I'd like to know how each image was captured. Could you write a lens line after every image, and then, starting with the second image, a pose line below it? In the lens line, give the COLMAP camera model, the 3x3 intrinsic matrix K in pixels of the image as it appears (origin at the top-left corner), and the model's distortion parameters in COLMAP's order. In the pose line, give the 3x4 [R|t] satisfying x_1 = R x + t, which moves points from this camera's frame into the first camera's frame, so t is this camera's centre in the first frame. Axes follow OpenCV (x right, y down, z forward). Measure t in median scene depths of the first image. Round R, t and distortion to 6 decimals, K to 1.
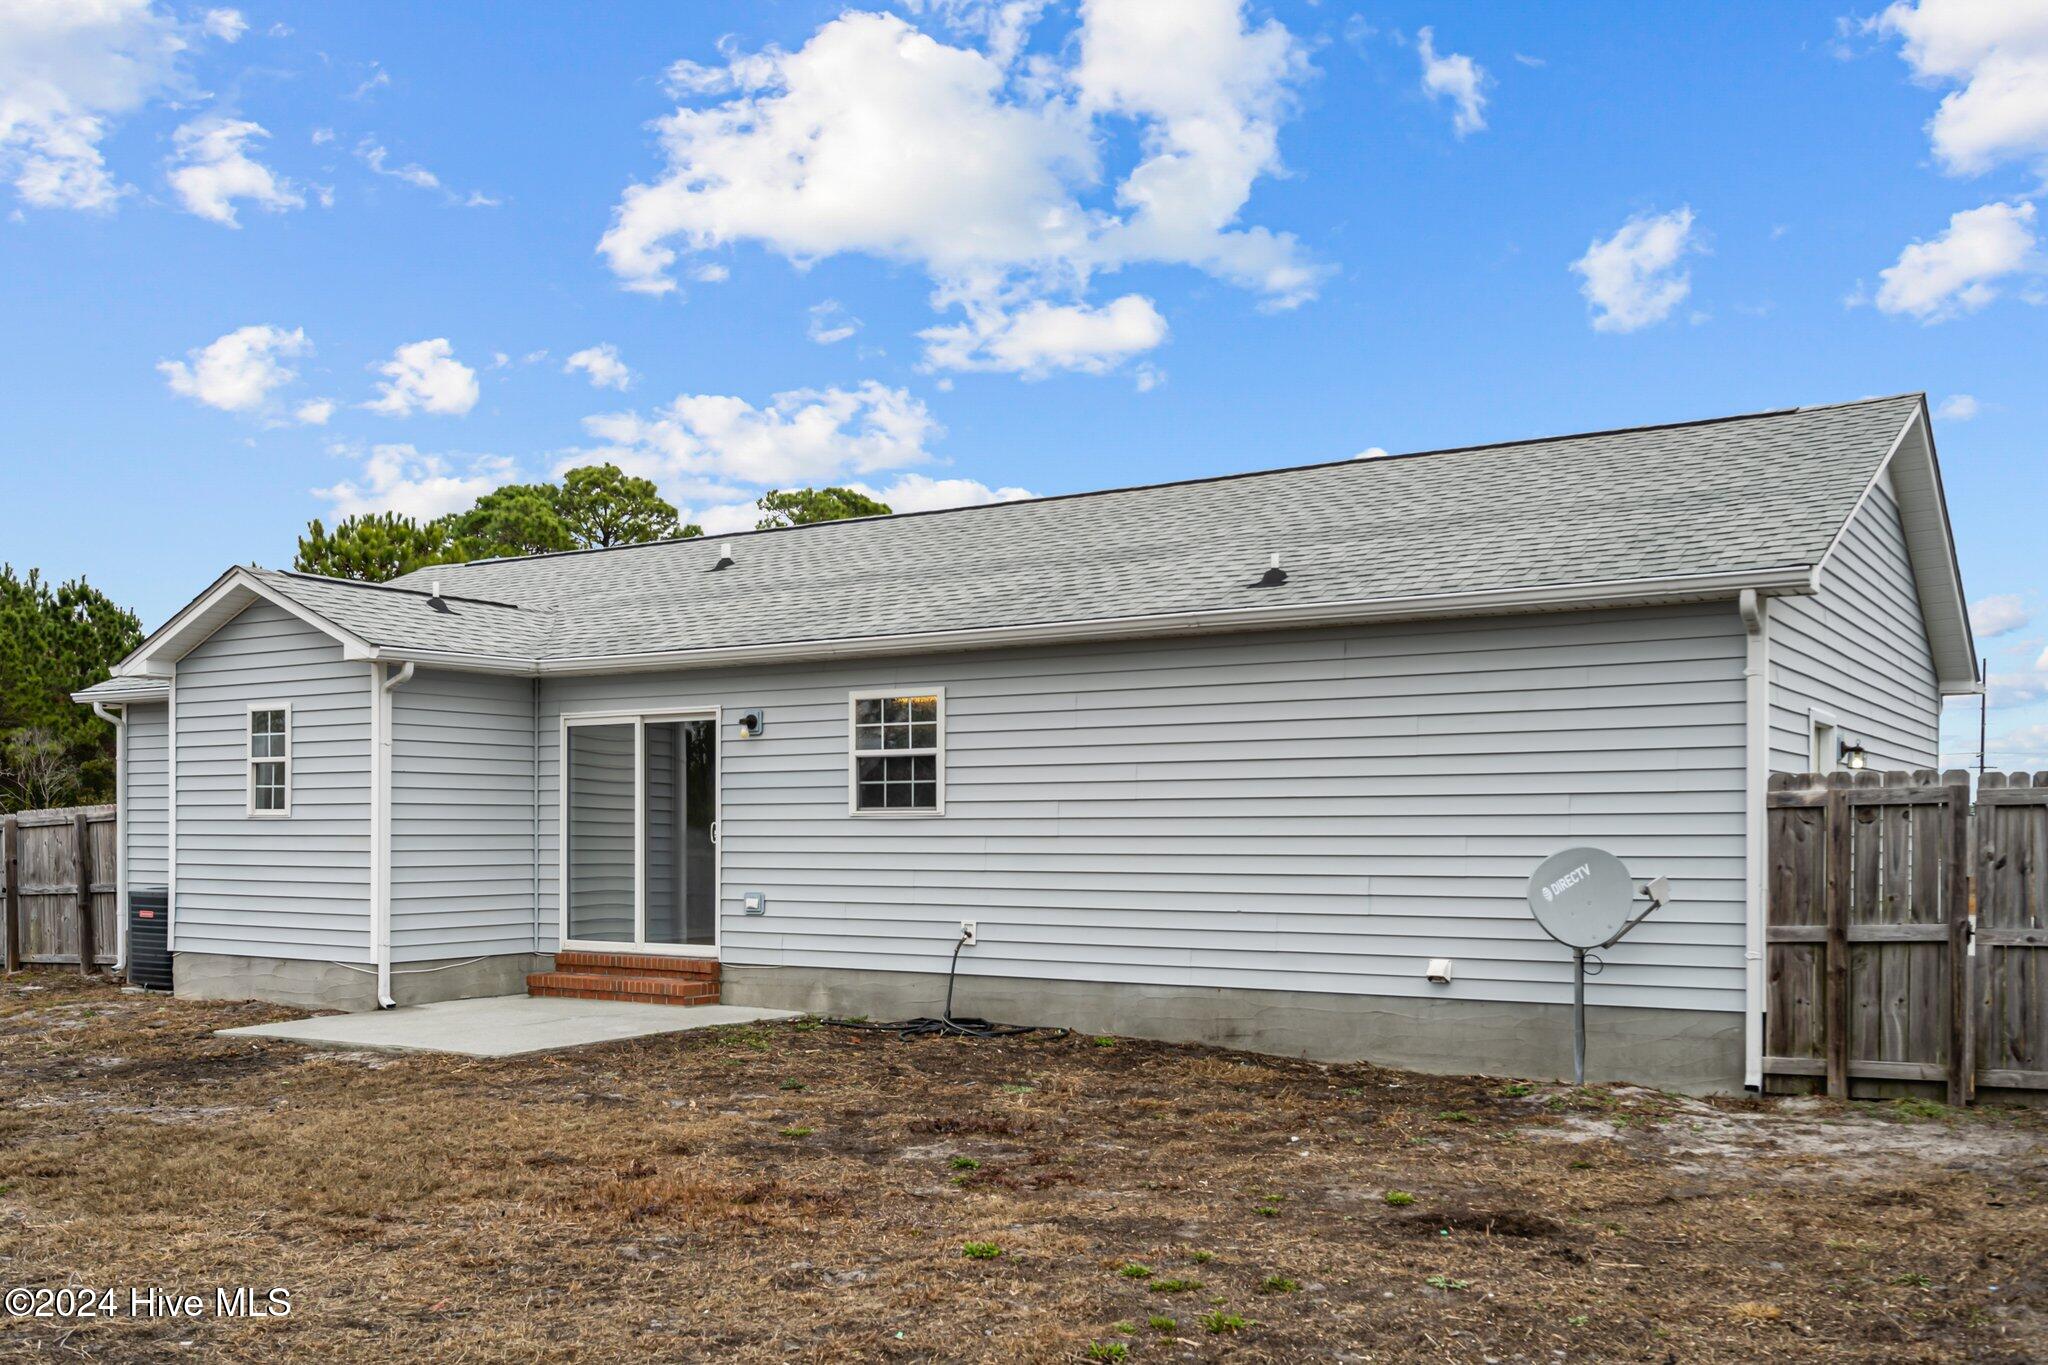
lens RADIAL K [[1831.4, 0, 1028.4], [0, 1831.4, 852.5], [0, 0, 1]] dist [0.001061, -0.004204]
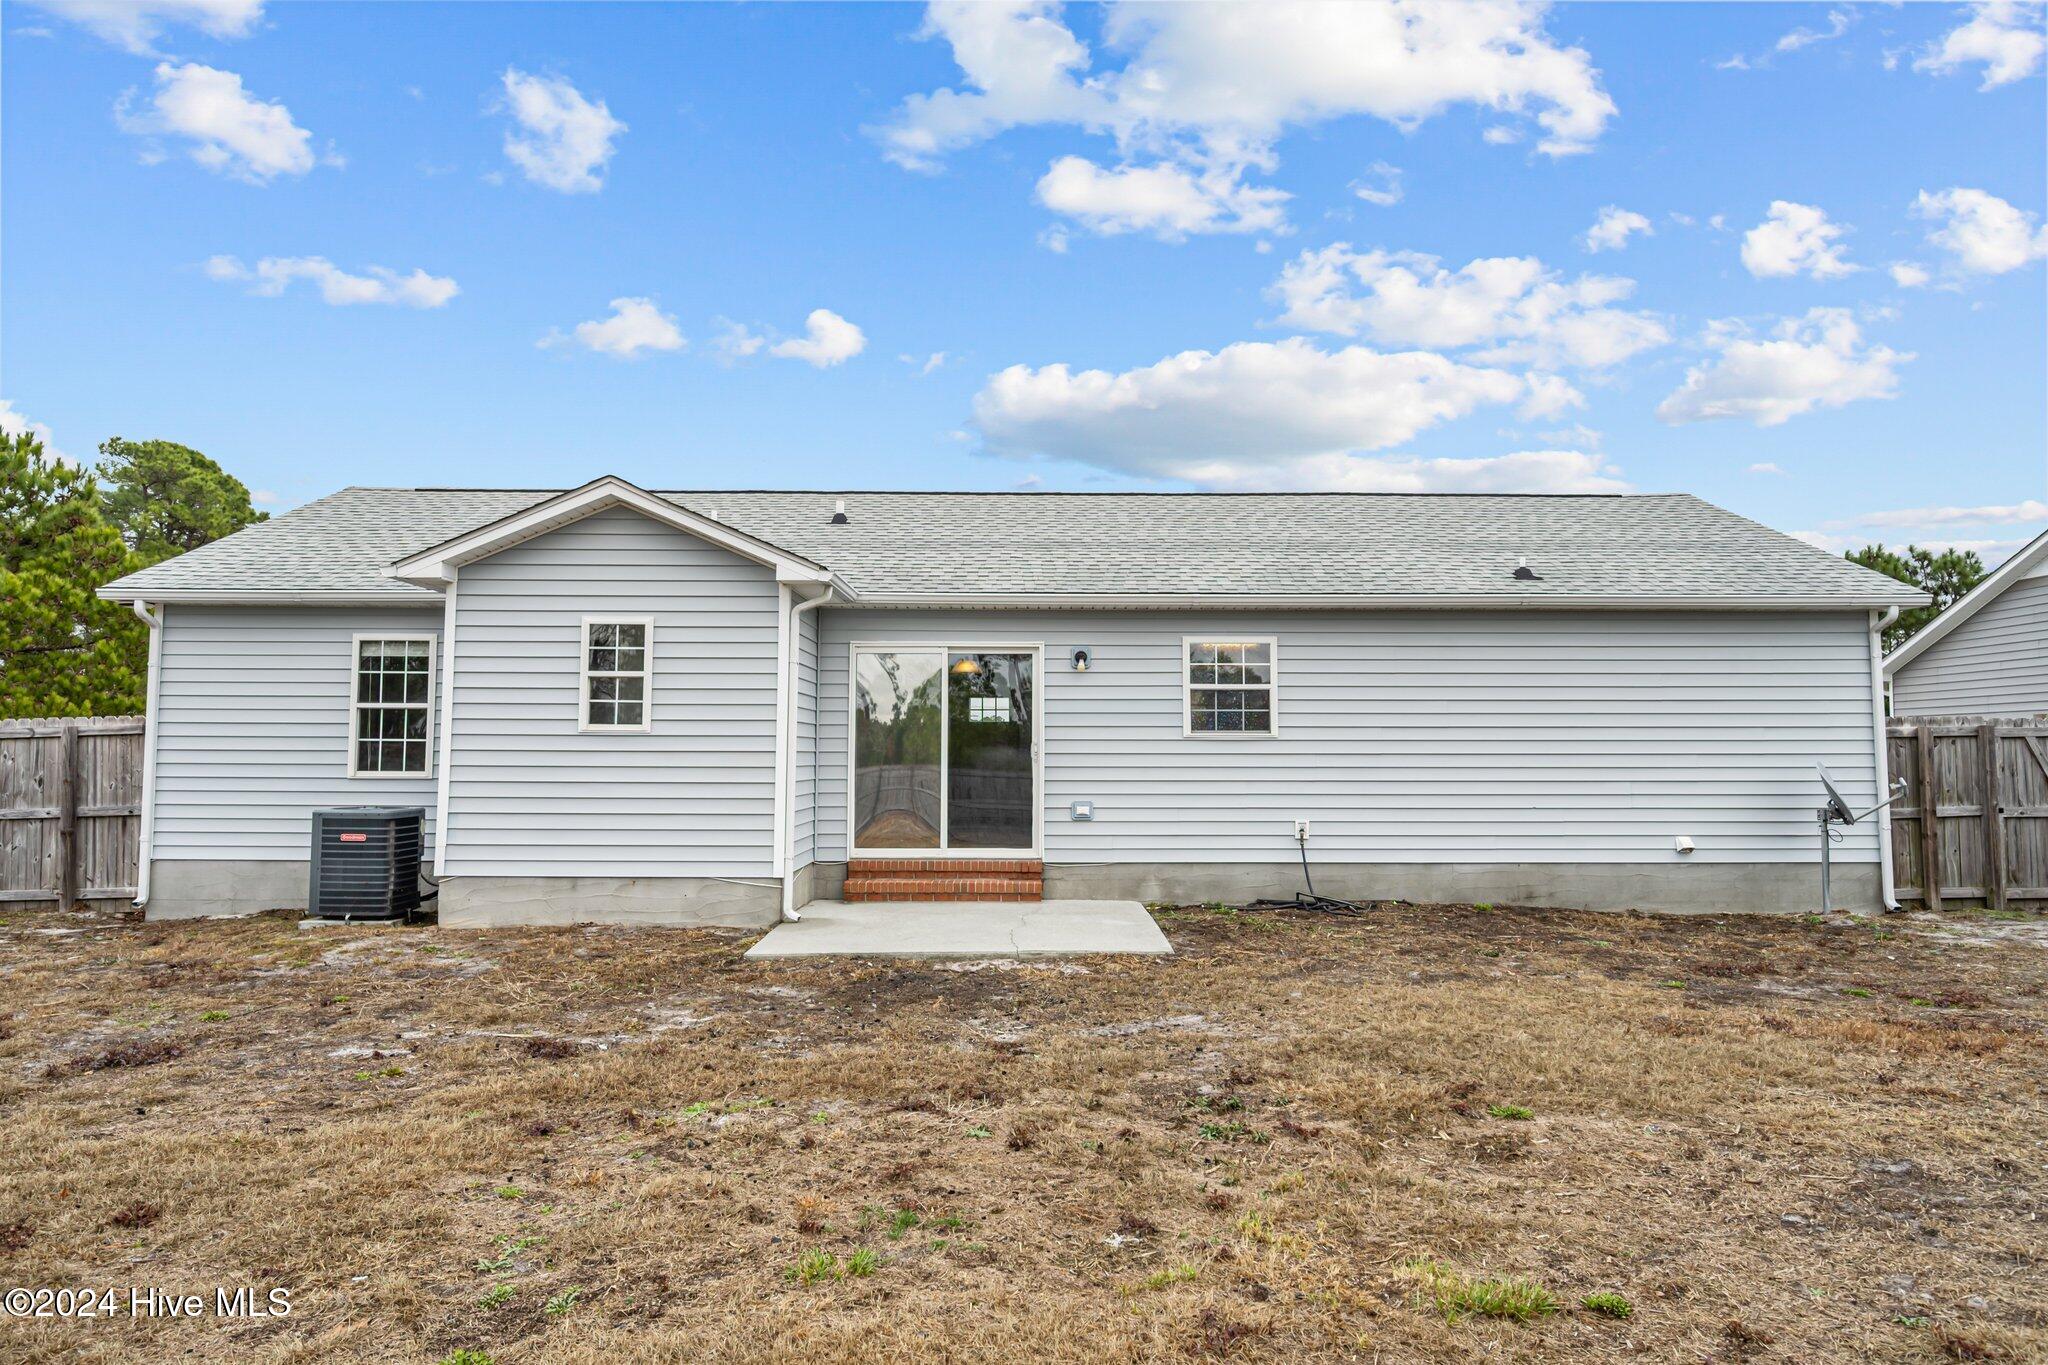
lens RADIAL K [[1332.5, 0, 1015.2], [0, 1332.5, 650.3], [0, 0, 1]] dist [-0.004796, 0.000753]
pose [[0.836957, 0.044542, 0.545454, -0.668191], [0.003028, 0.996290, -0.086004, -0.001306], [-0.547261, 0.073633, 0.833717, 0.305177]]
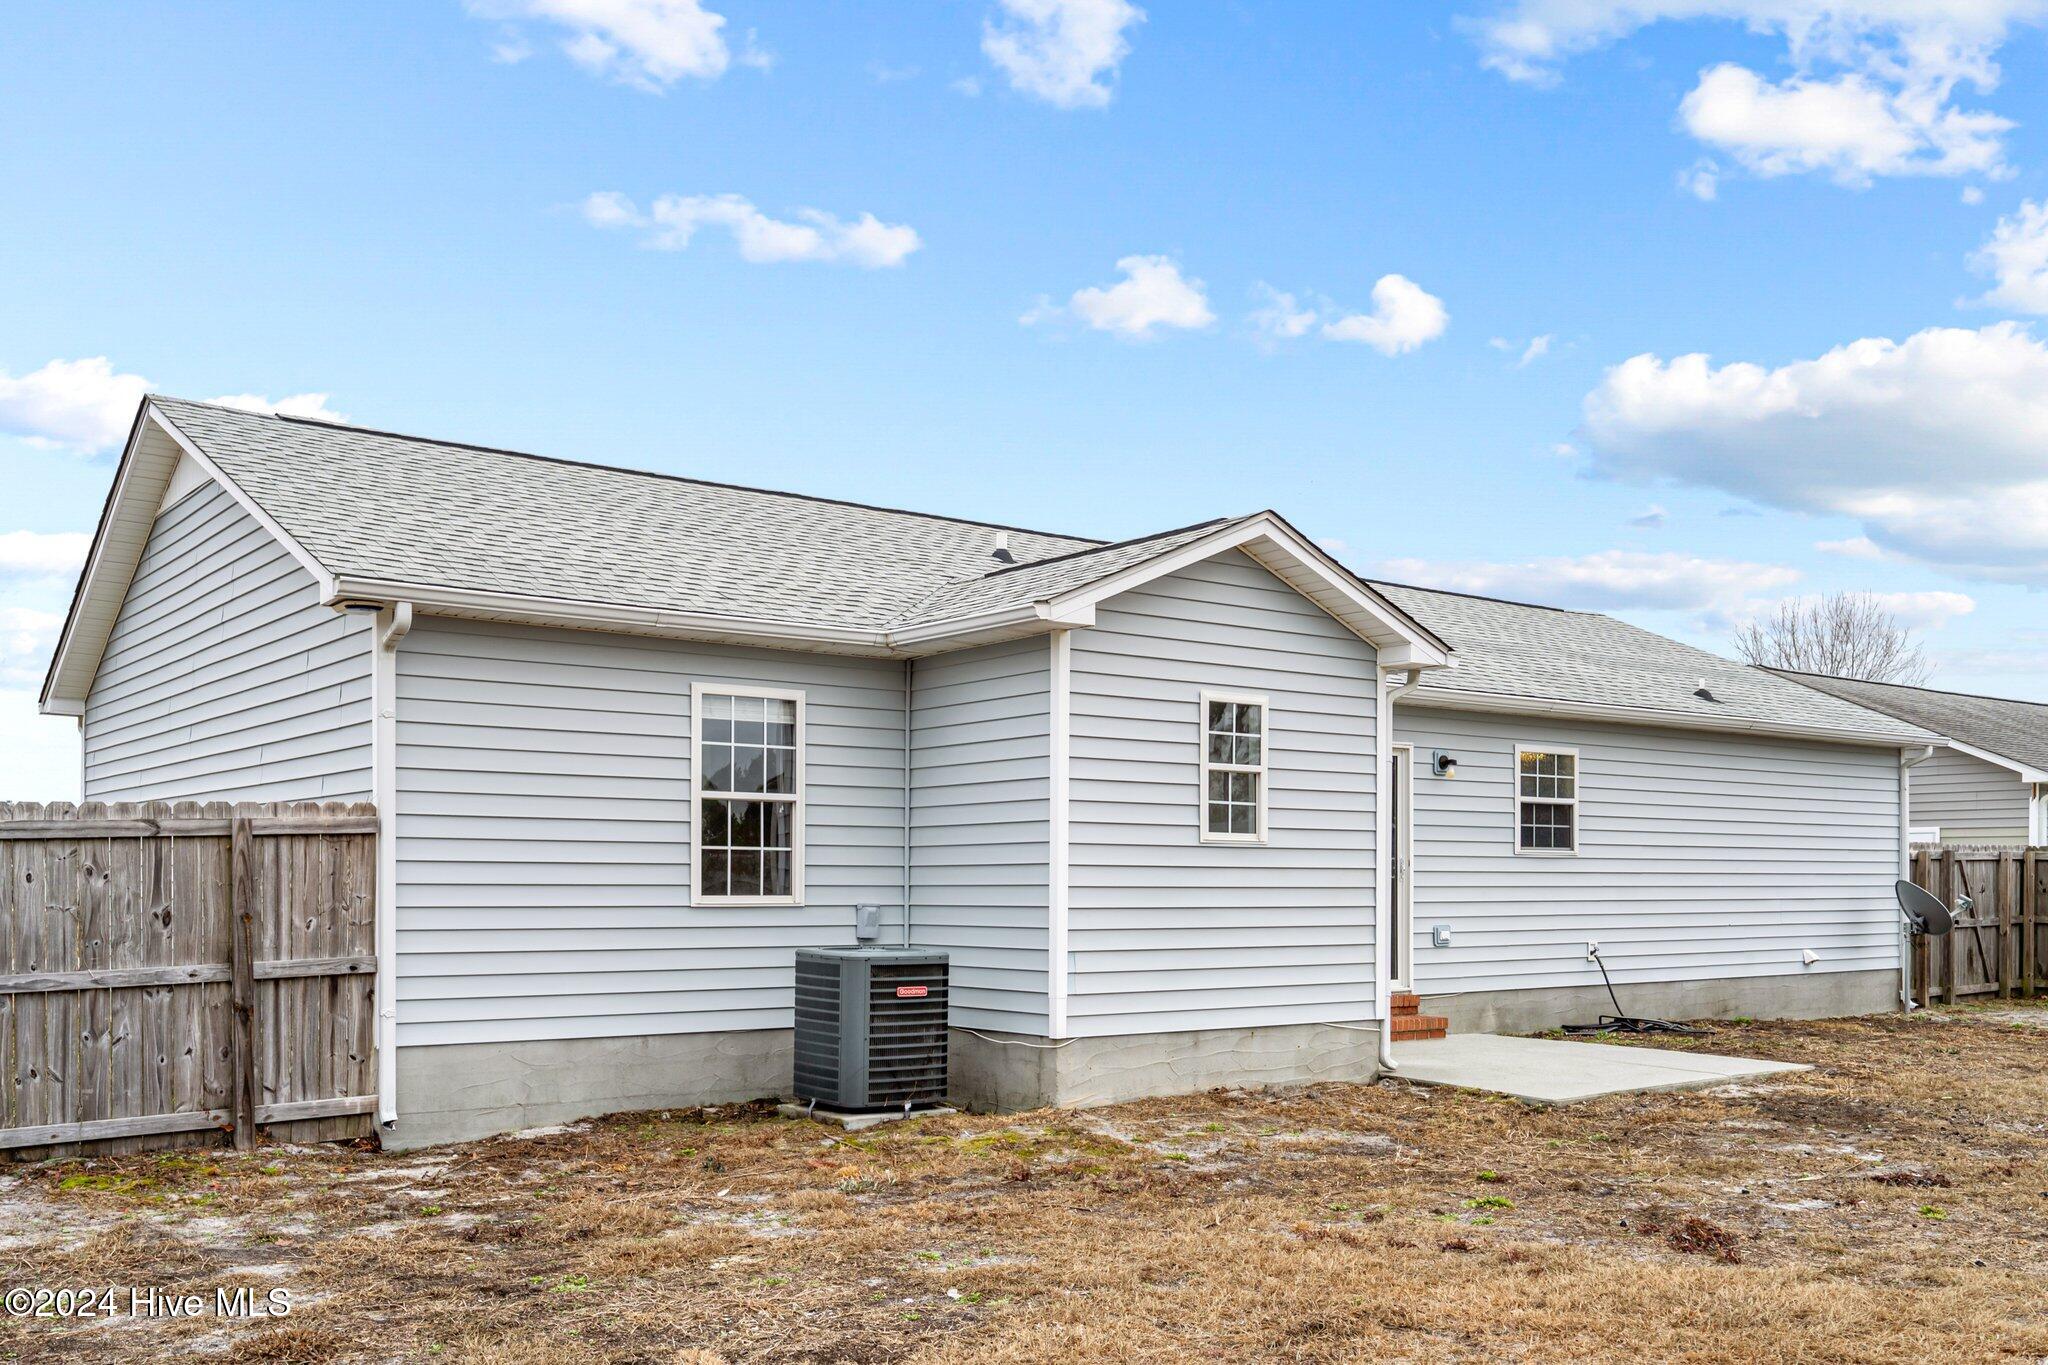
lens RADIAL K [[1831.4, 0, 1028.4], [0, 1831.4, 852.5], [0, 0, 1]] dist [0.001061, -0.004204]
pose [[0.342798, 0.013321, 0.939315, -1.233387], [0.004276, 0.999867, -0.015741, -0.004211], [-0.939399, 0.009413, 0.342695, 0.875636]]
